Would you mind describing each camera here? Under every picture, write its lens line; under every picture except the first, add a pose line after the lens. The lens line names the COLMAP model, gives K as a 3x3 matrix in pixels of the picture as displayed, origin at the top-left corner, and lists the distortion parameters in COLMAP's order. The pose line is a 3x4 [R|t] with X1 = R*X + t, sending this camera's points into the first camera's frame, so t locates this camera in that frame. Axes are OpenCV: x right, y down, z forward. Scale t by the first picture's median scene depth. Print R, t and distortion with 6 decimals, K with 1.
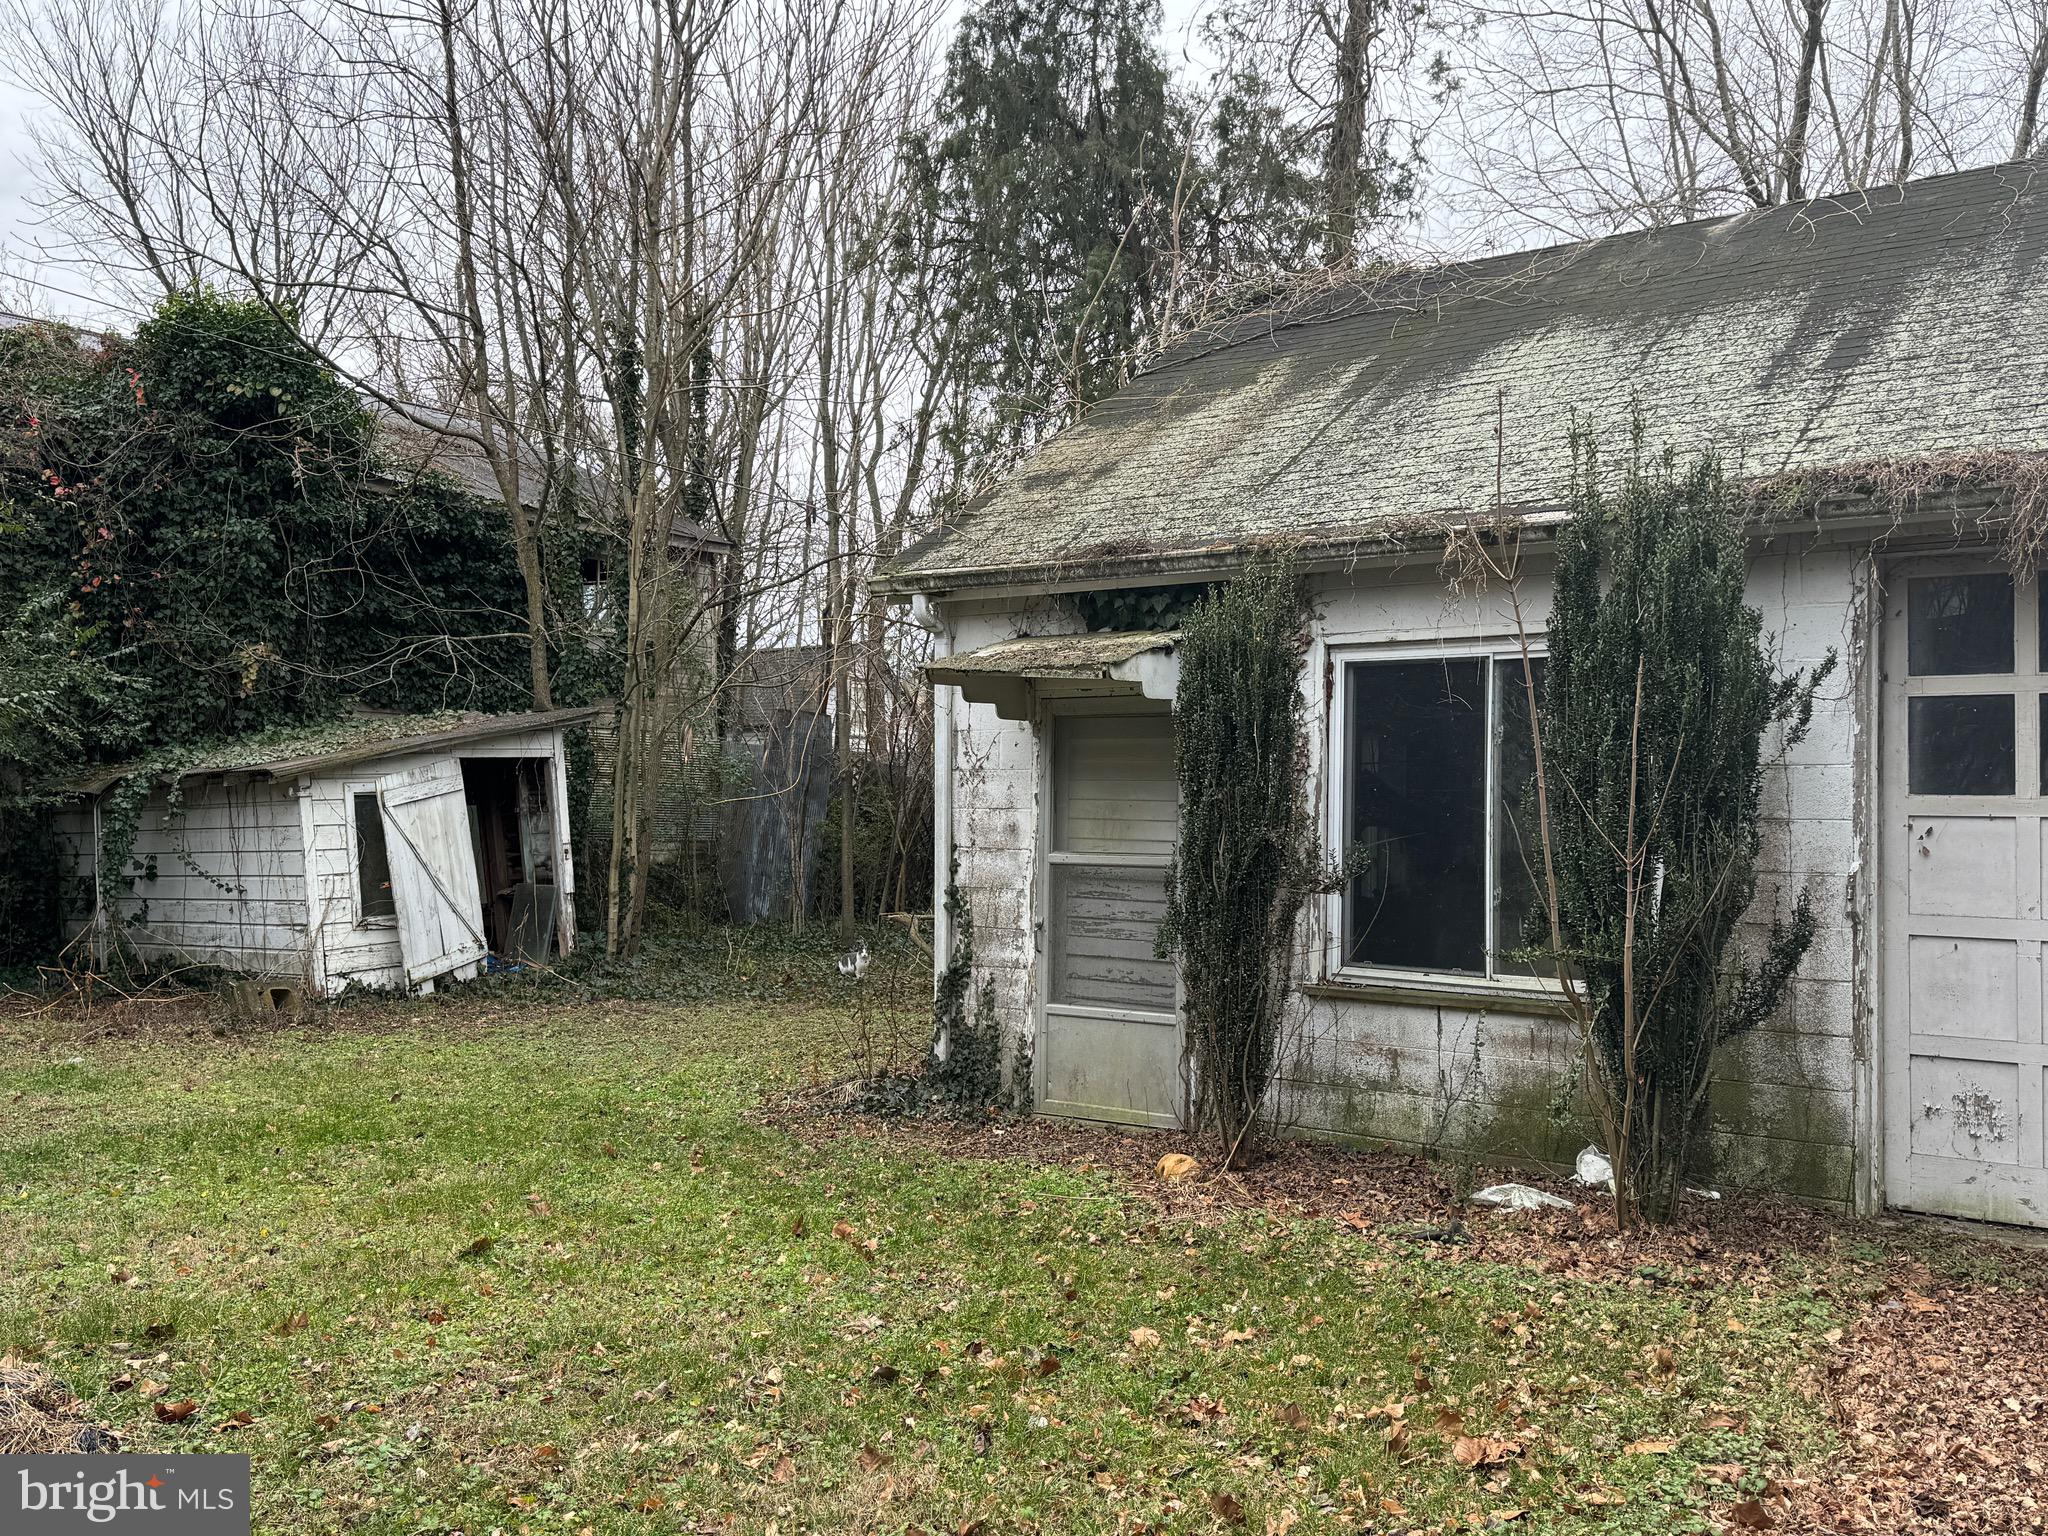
lens RADIAL K [[1715.2, 0, 1031.7], [0, 1715.2, 784.3], [0, 0, 1]] dist [0.148858, -0.258693]
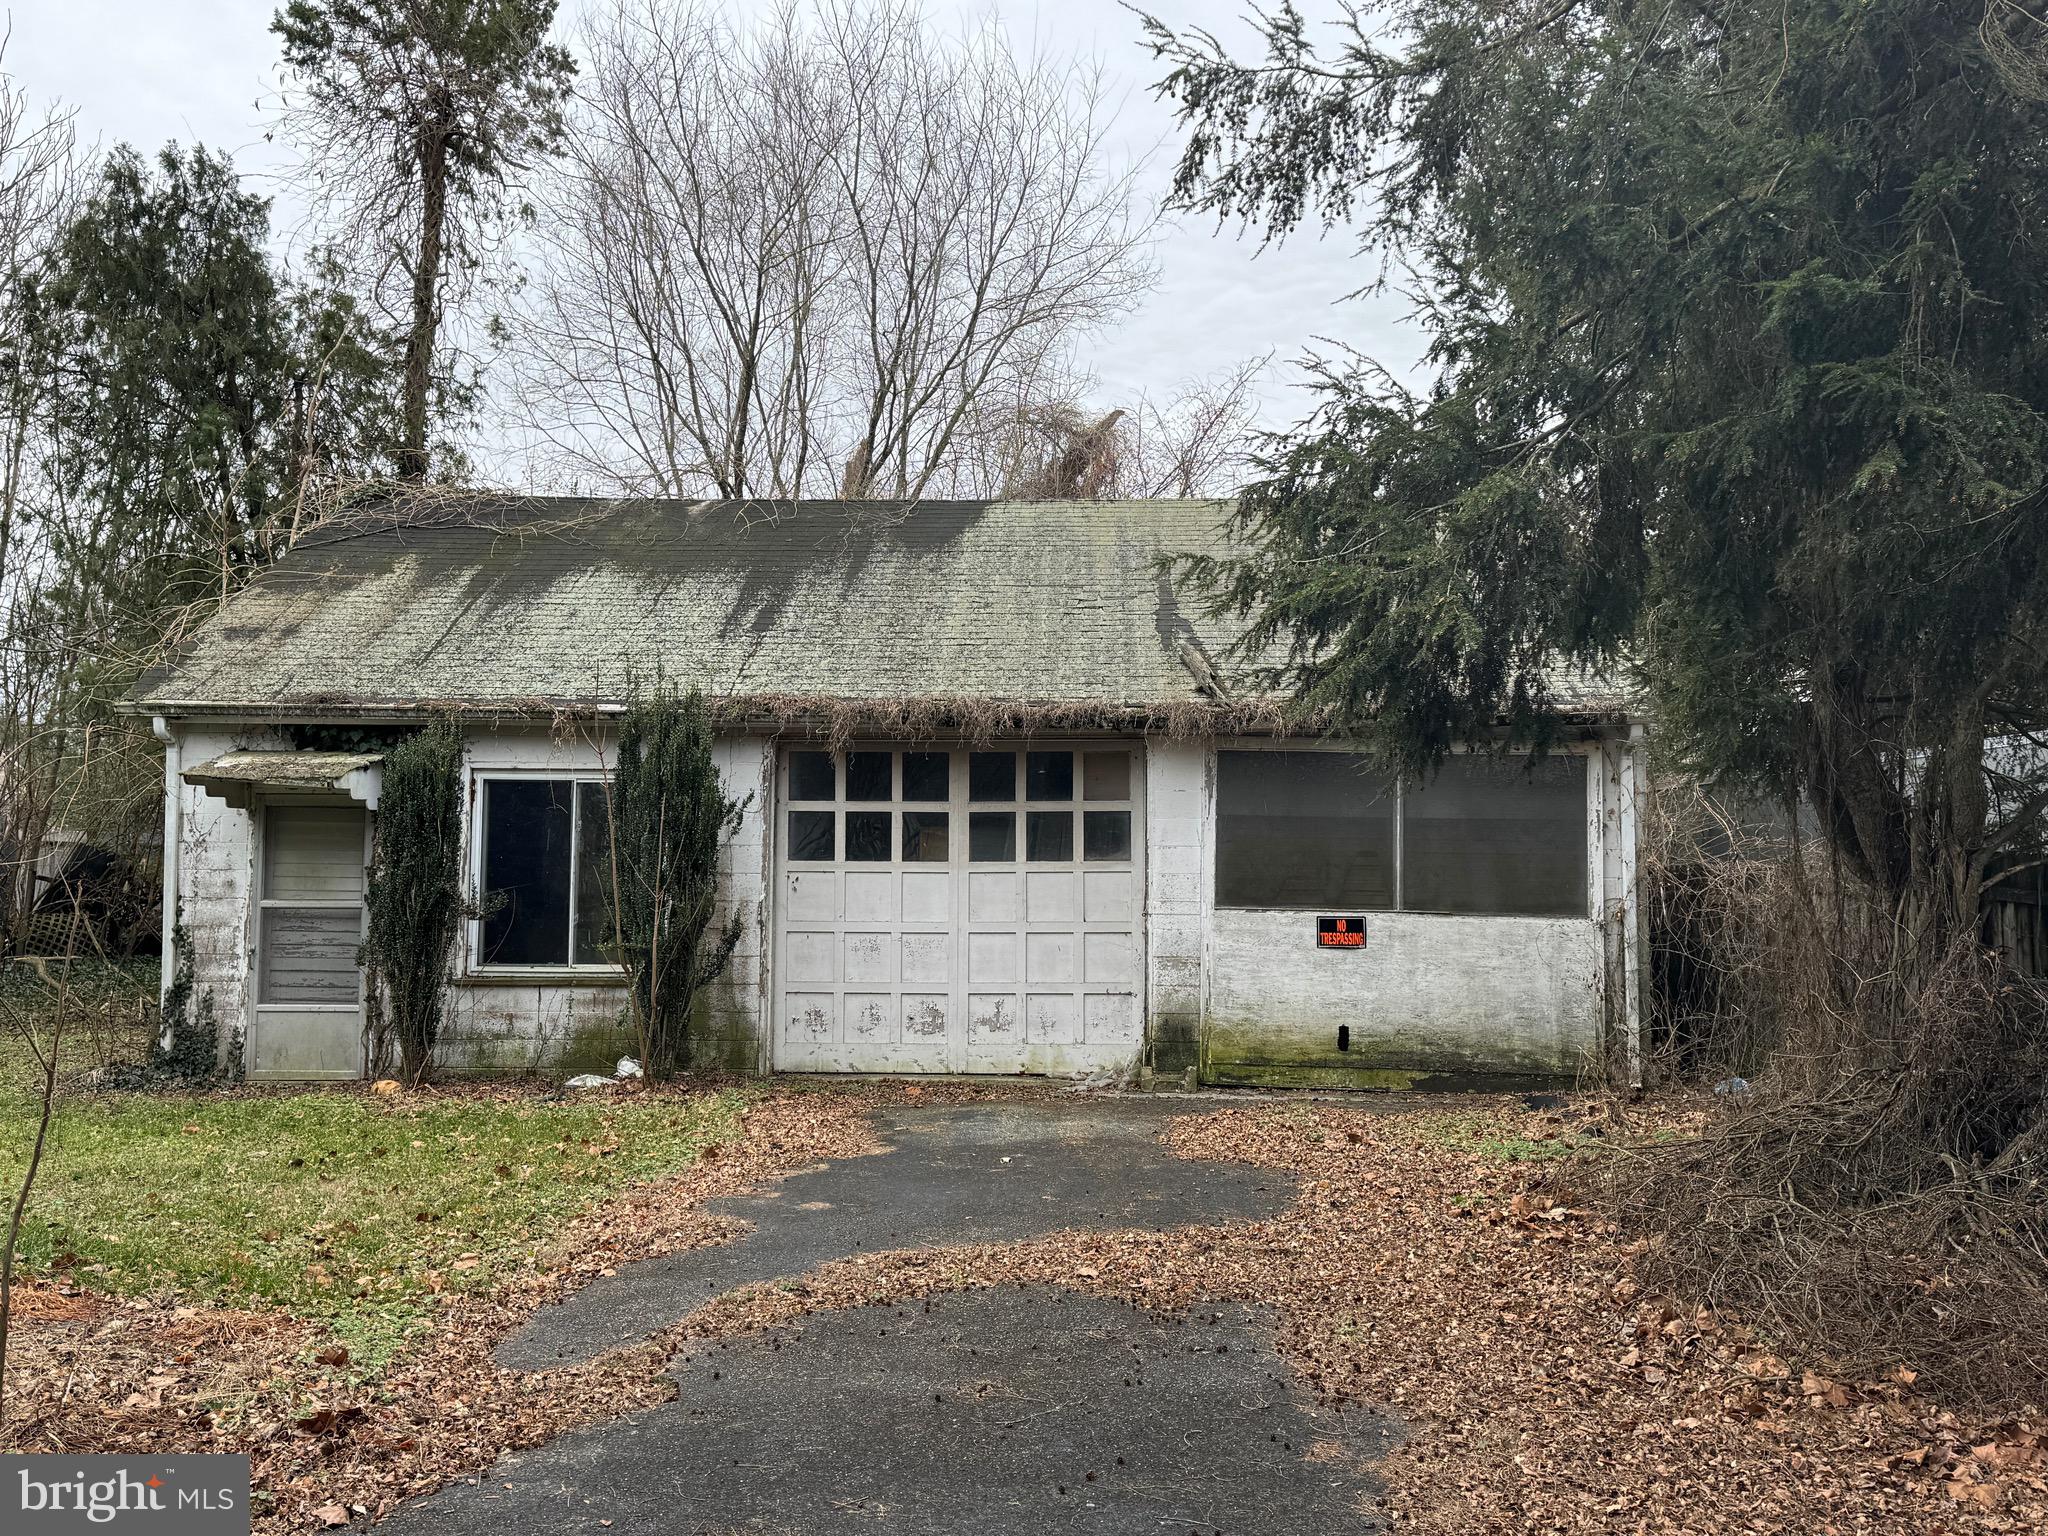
lens RADIAL K [[1690.4, 0, 1024.0], [0, 1690.4, 768.0], [0, 0, 1]] dist [0.184683, -0.398478]
pose [[0.837586, 0.026839, 0.545646, -0.277832], [-0.006862, 0.999231, -0.038616, -0.022279], [-0.546262, 0.028601, 0.837126, -0.645022]]
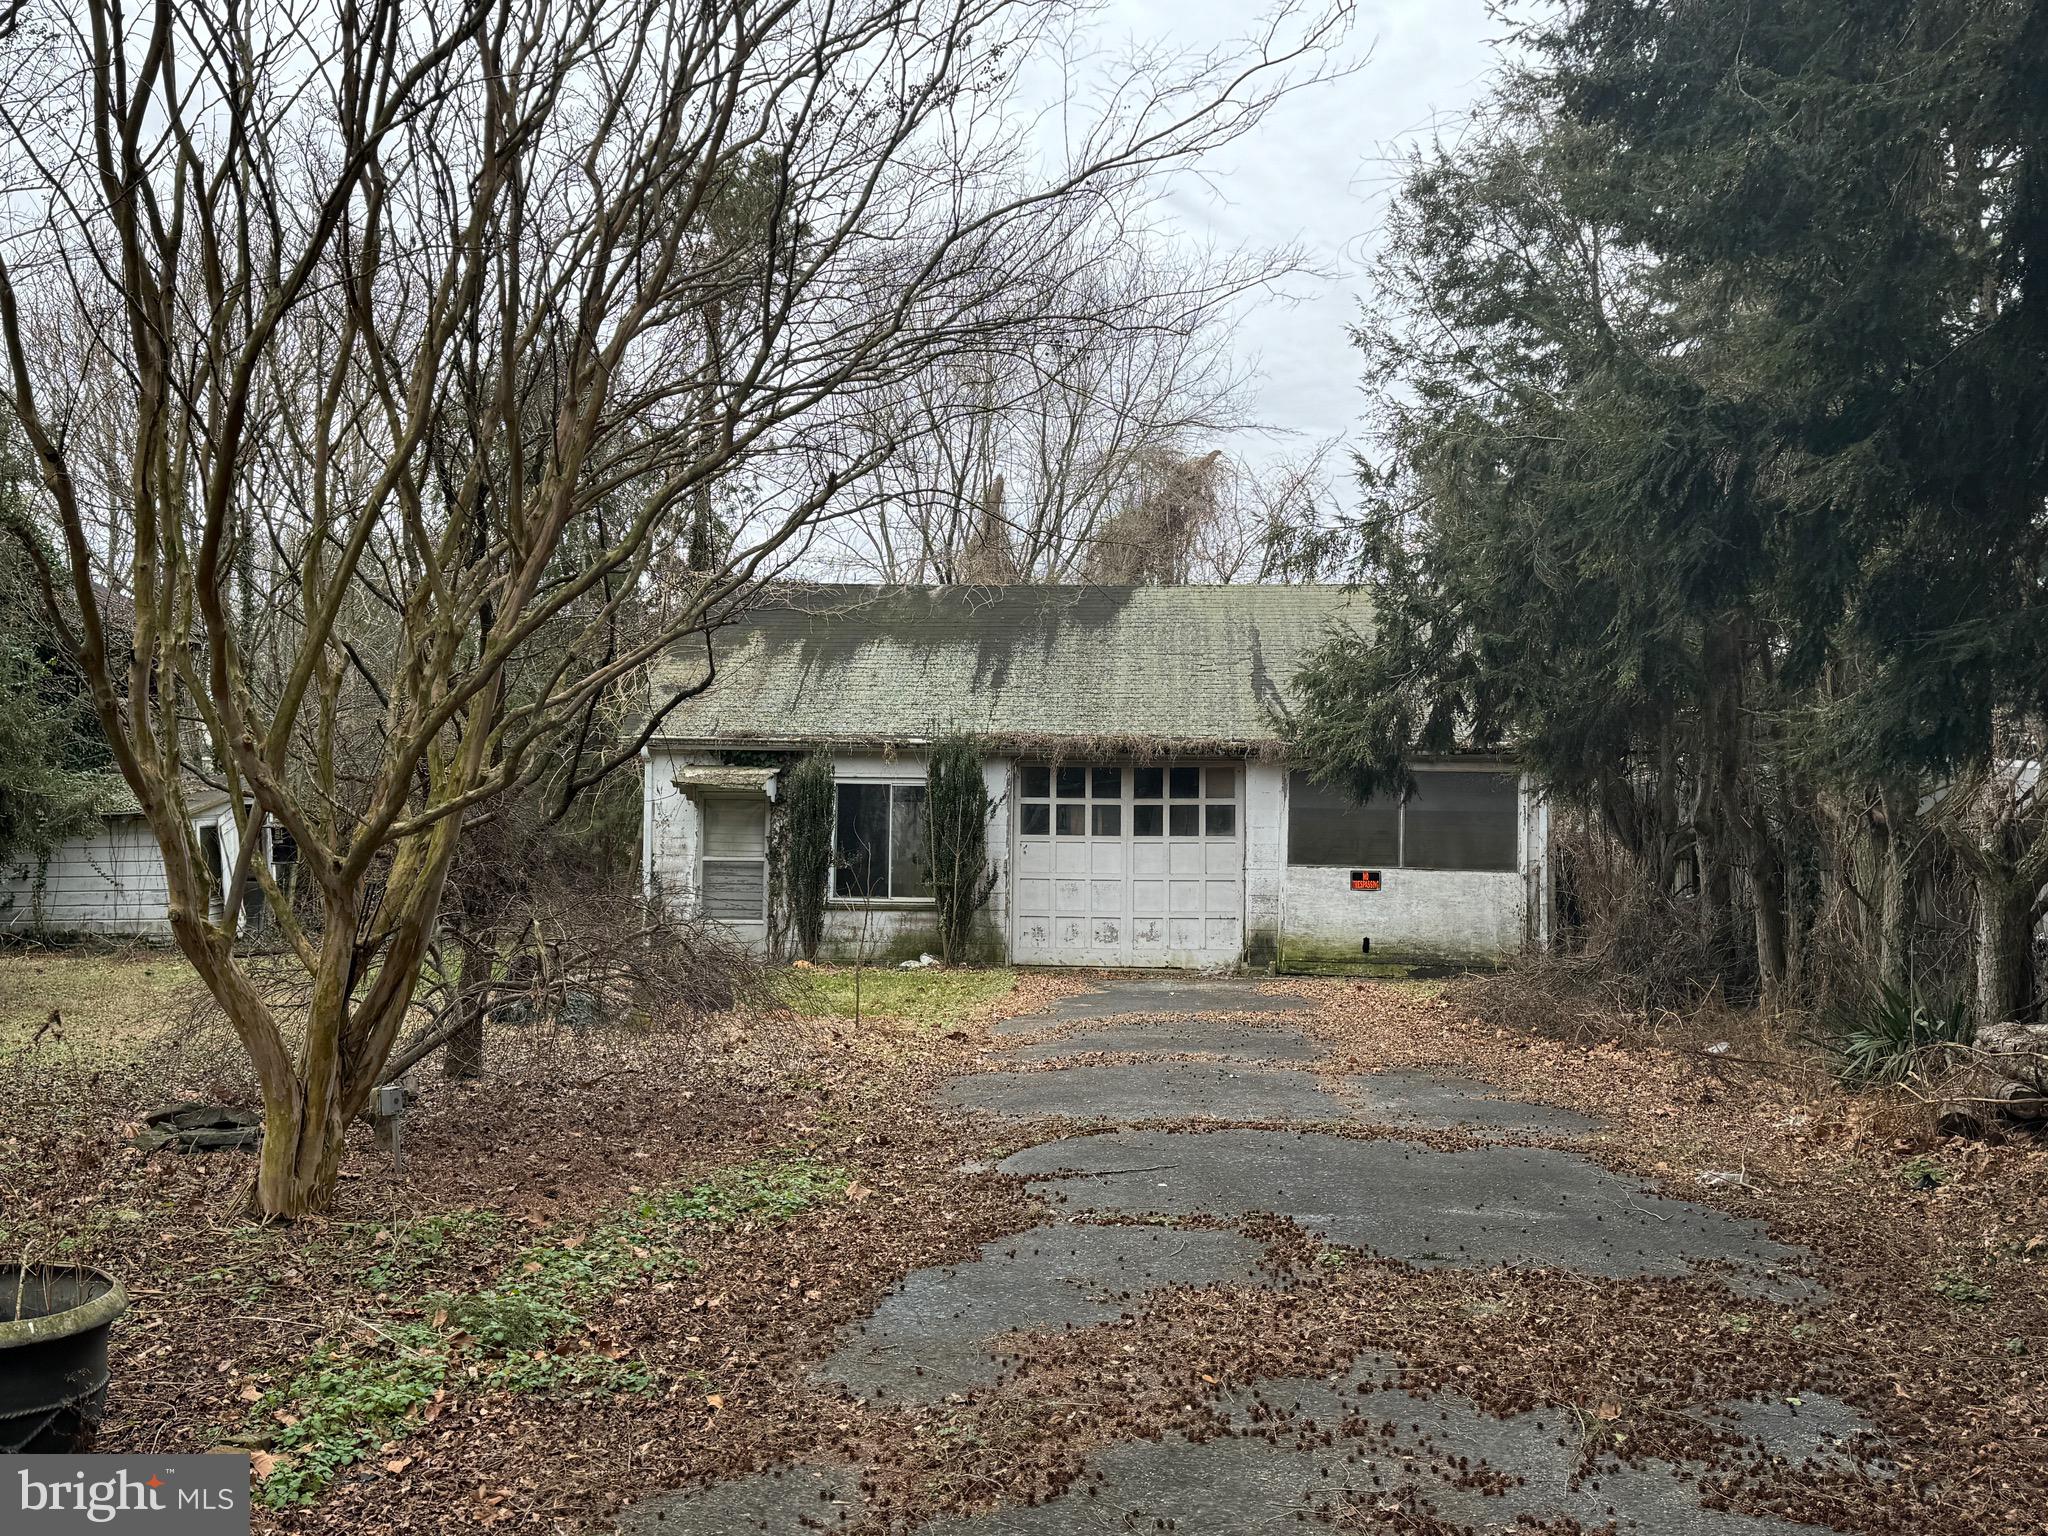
lens RADIAL K [[1842.1, 0, 1024.0], [0, 1842.1, 768.0], [0, 0, 1]] dist [0.083986, 0.000121]
pose [[0.857984, 0.018419, 0.513347, -1.035630], [-0.010976, 0.999786, -0.017528, -0.047848], [-0.513560, 0.009404, 0.858002, -1.600831]]
